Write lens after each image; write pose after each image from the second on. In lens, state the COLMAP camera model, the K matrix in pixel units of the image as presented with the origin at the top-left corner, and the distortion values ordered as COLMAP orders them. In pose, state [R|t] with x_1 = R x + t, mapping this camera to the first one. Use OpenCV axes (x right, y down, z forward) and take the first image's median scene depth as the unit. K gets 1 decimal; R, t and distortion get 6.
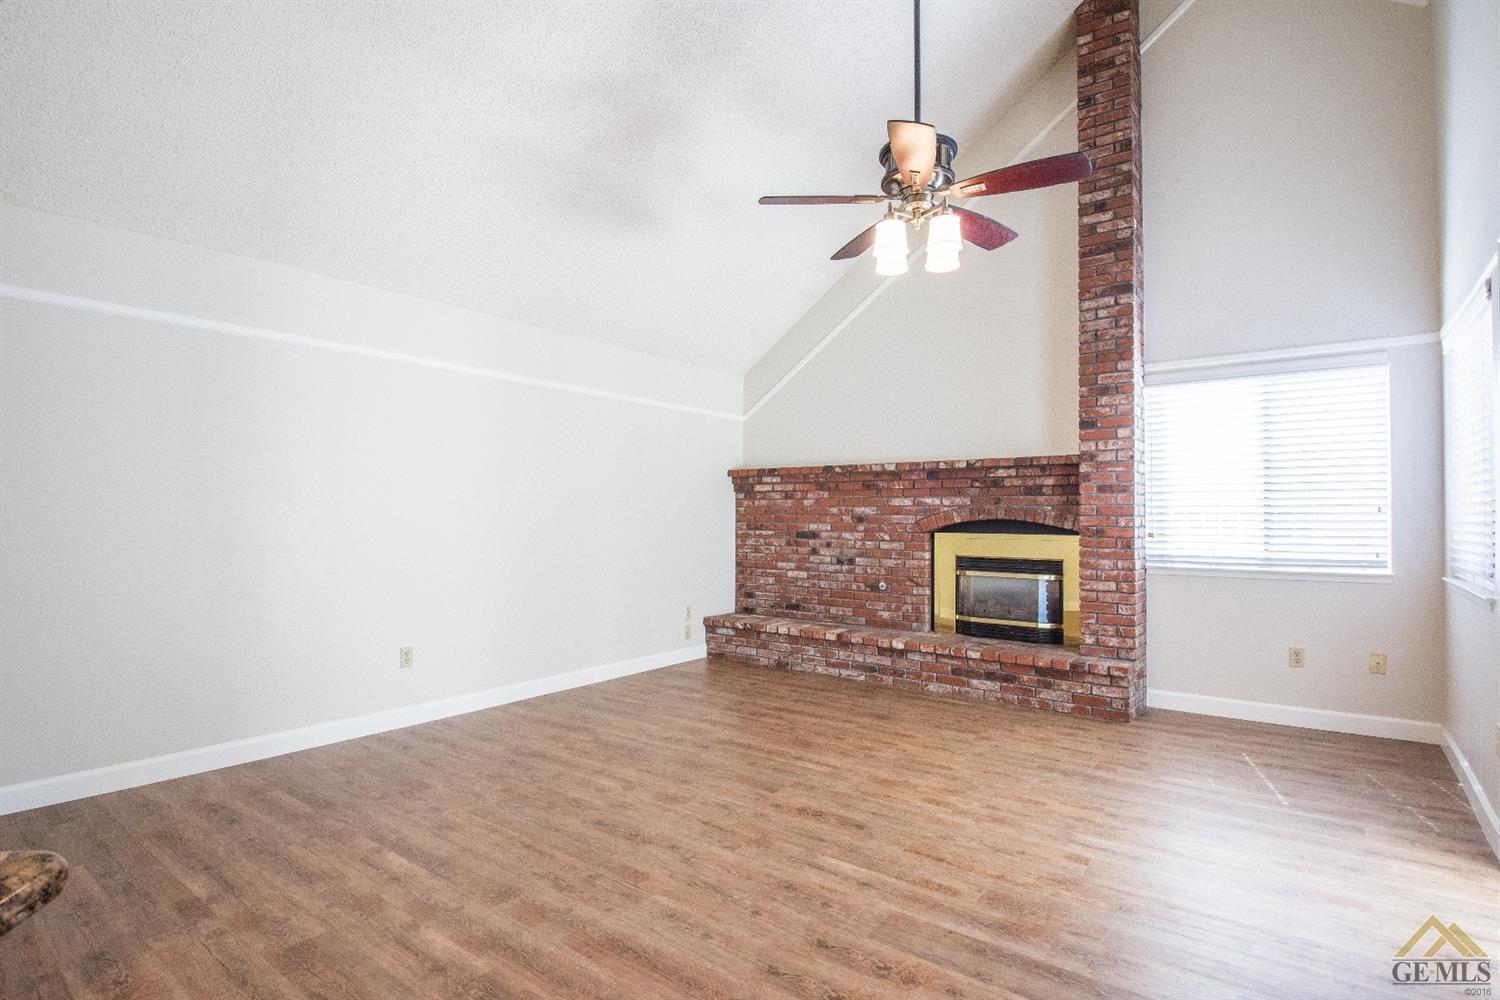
lens RADIAL K [[744.0, 0, 758.3], [0, 744.0, 505.3], [0, 0, 1]] dist [0.026276, -0.048052]
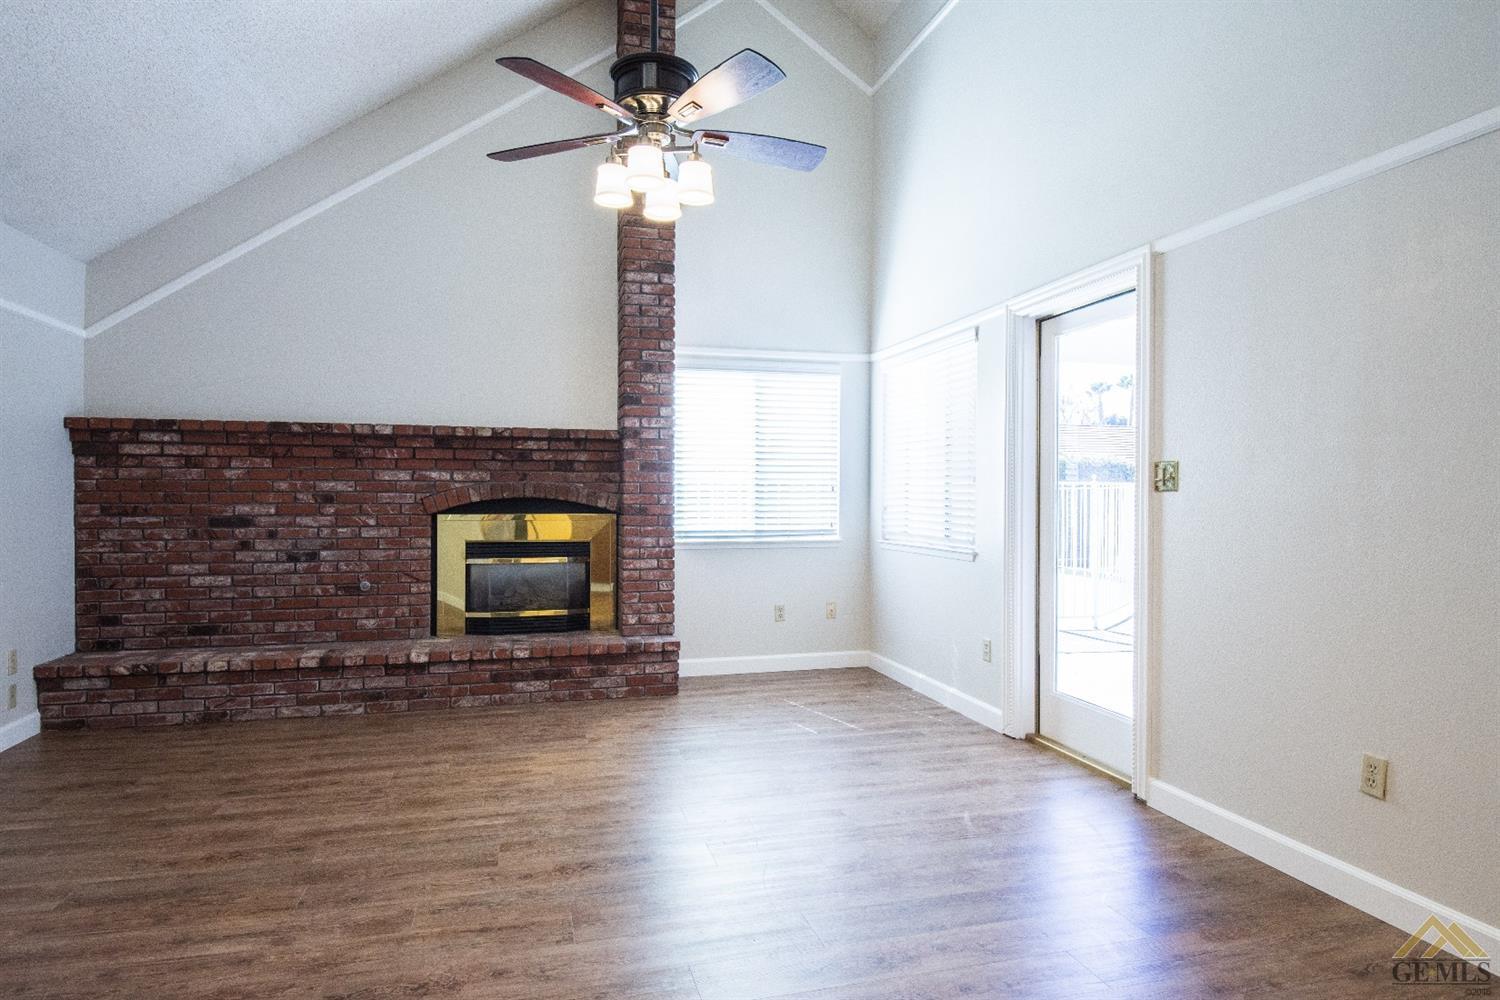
lens RADIAL K [[844.6, 0, 755.6], [0, 844.6, 503.7], [0, 0, 1]] dist [0.036888, -0.053152]
pose [[0.605856, -0.009022, 0.795523, -0.304165], [-0.011591, 0.999729, 0.020165, 0.002620], [-0.795490, -0.021438, 0.605588, 0.177430]]
